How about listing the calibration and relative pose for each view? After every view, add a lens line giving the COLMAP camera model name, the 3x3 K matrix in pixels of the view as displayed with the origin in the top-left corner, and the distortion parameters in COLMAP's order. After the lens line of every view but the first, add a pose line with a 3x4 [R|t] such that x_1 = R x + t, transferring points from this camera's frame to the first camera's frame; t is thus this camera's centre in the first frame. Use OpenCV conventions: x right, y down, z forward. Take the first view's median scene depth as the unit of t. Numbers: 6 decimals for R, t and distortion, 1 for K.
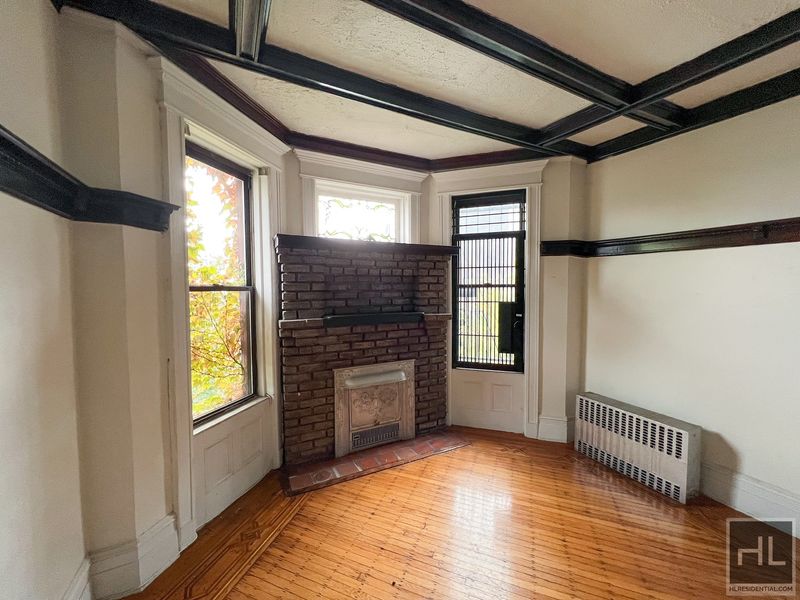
lens RADIAL K [[317.3, 0, 399.1], [0, 317.3, 303.7], [0, 0, 1]] dist [0.002041, -0.000117]
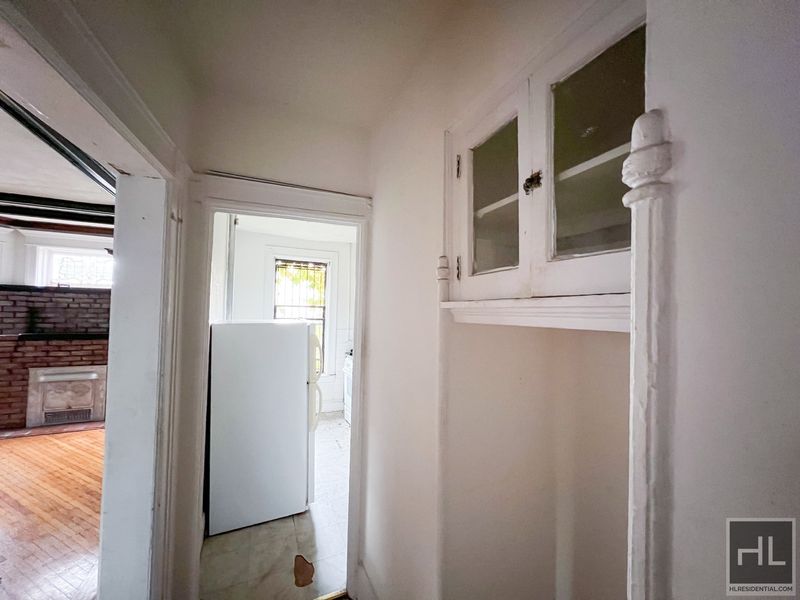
lens RADIAL K [[317.3, 0, 395.5], [0, 317.3, 303.7], [0, 0, 1]] dist [0.002041, -0.000117]
pose [[0.996520, 0.018285, -0.081326, 1.590078], [-0.024170, 0.997113, -0.071976, -0.036561], [0.079776, 0.073691, 0.994085, -0.396732]]
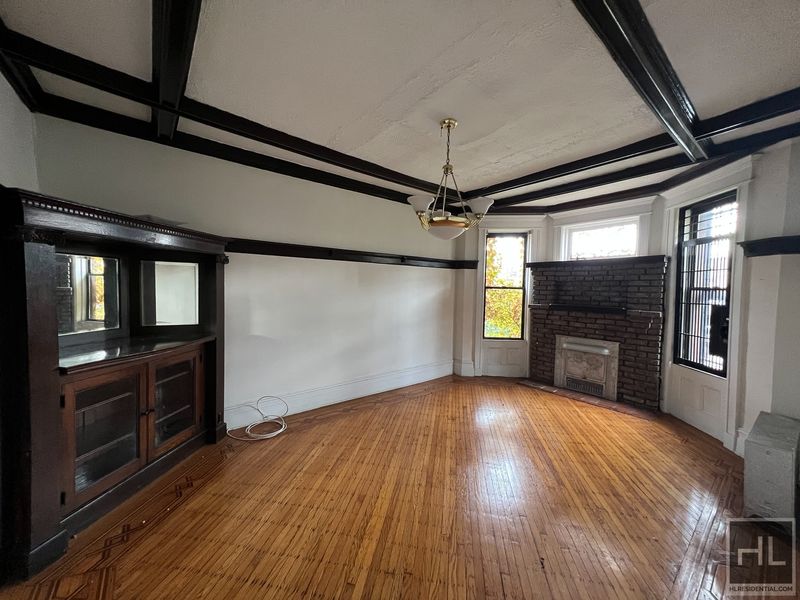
lens RADIAL K [[317.3, 0, 392.4], [0, 317.3, 300.1], [0, 0, 1]] dist [0.002041, -0.000117]
pose [[0.170390, 0.047518, -0.984230, 1.281496], [-0.060497, 0.997457, 0.037683, 0.003623], [0.983518, 0.053123, 0.172832, -0.195023]]
